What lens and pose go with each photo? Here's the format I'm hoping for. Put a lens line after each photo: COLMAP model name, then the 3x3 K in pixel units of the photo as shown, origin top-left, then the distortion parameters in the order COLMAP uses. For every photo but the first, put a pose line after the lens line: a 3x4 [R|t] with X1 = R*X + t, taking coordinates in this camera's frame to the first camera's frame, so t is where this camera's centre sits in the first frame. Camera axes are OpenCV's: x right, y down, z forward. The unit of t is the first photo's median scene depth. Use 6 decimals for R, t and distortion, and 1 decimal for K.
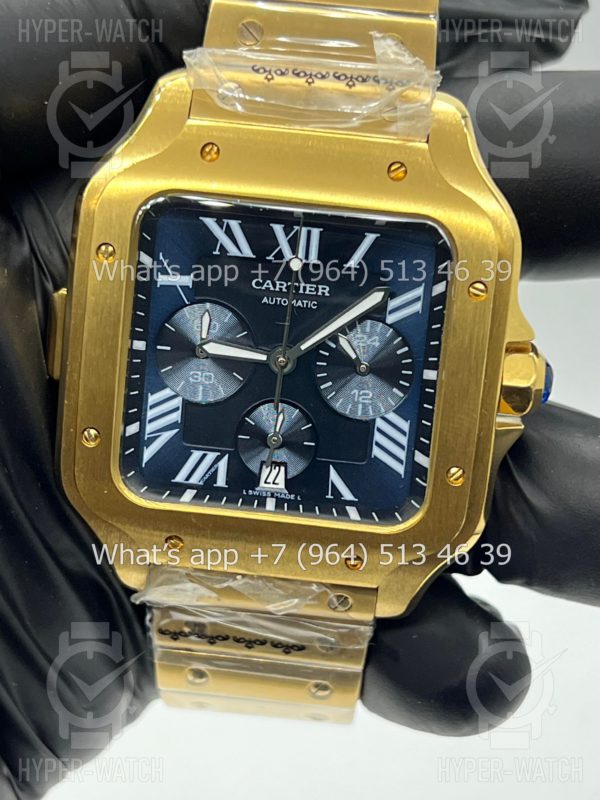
lens RADIAL K [[1882.3, 0, 300.0], [0, 1882.3, 400.0], [0, 0, 1]] dist [0.351429, -0.734123]
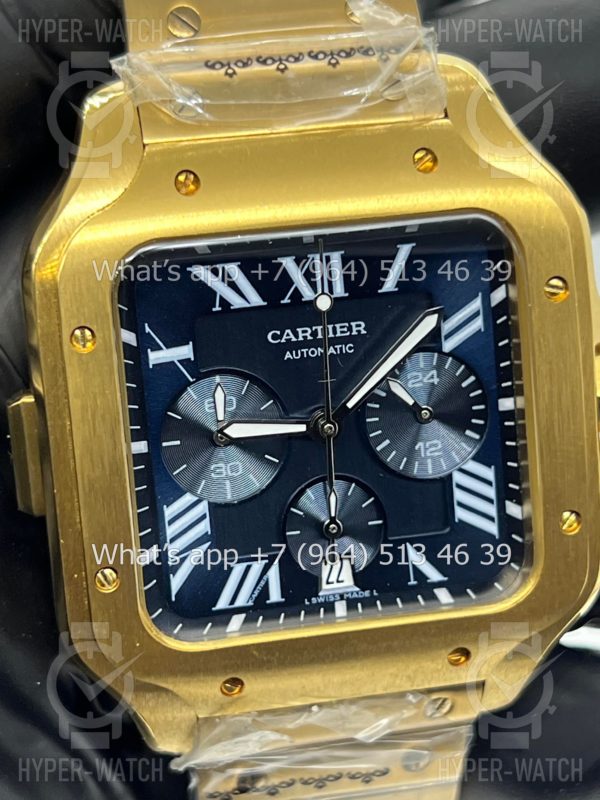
lens RADIAL K [[1882.3, 0, 300.0], [0, 1882.3, 400.0], [0, 0, 1]] dist [0.351429, -0.734123]
pose [[0.958663, -0.212896, 0.188787, -0.163457], [0.211255, 0.977000, 0.029010, -0.056300], [-0.190621, 0.012071, 0.981589, 0.236088]]
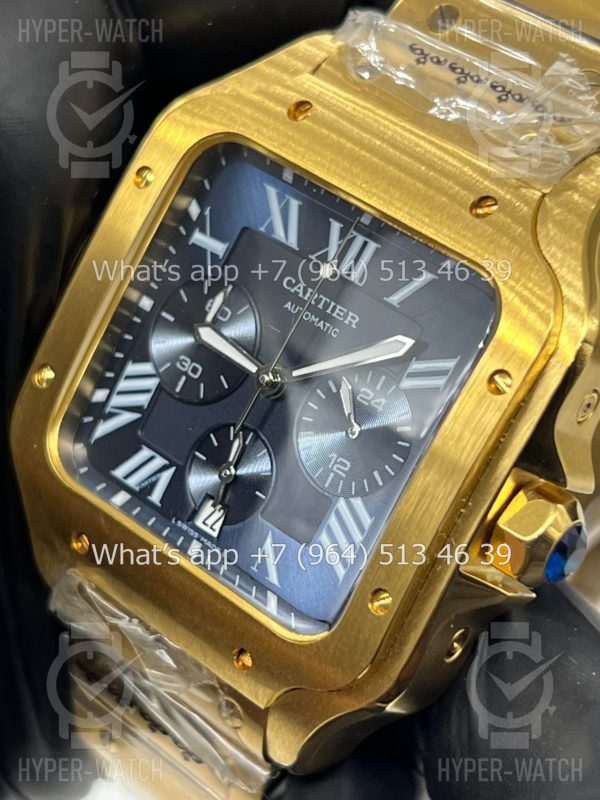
lens RADIAL K [[1942.0, 0, 300.7], [0, 1942.0, 411.6], [0, 0, 1]] dist [0.246530, 0.101063]
pose [[0.808335, 0.380536, -0.449207, 0.368171], [-0.449114, 0.891925, -0.052593, 0.027368], [0.380645, 0.244258, 0.891878, 0.282497]]
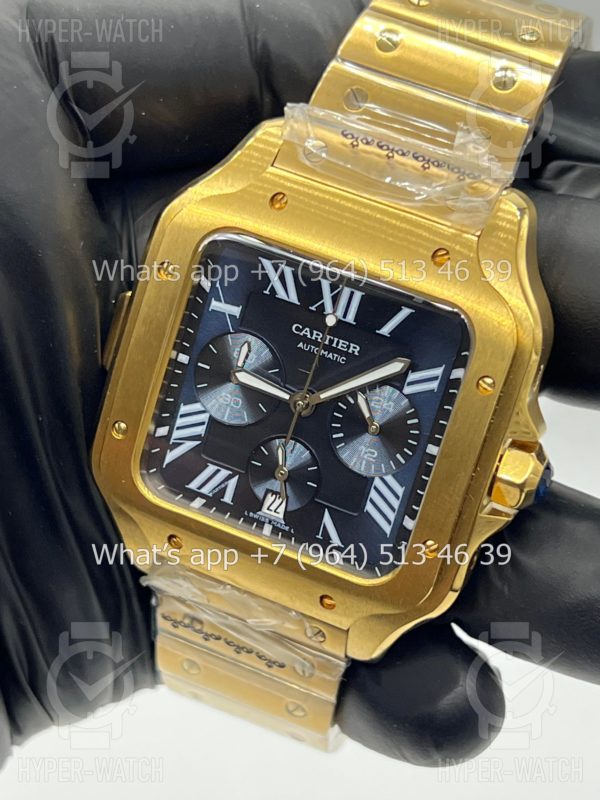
lens RADIAL K [[1882.3, 0, 300.0], [0, 1882.3, 400.0], [0, 0, 1]] dist [0.351429, -0.734123]
pose [[0.952170, 0.238332, -0.191232, 0.193129], [-0.233837, 0.971183, 0.046073, -0.071669], [0.196702, 0.000847, 0.980463, -0.053190]]
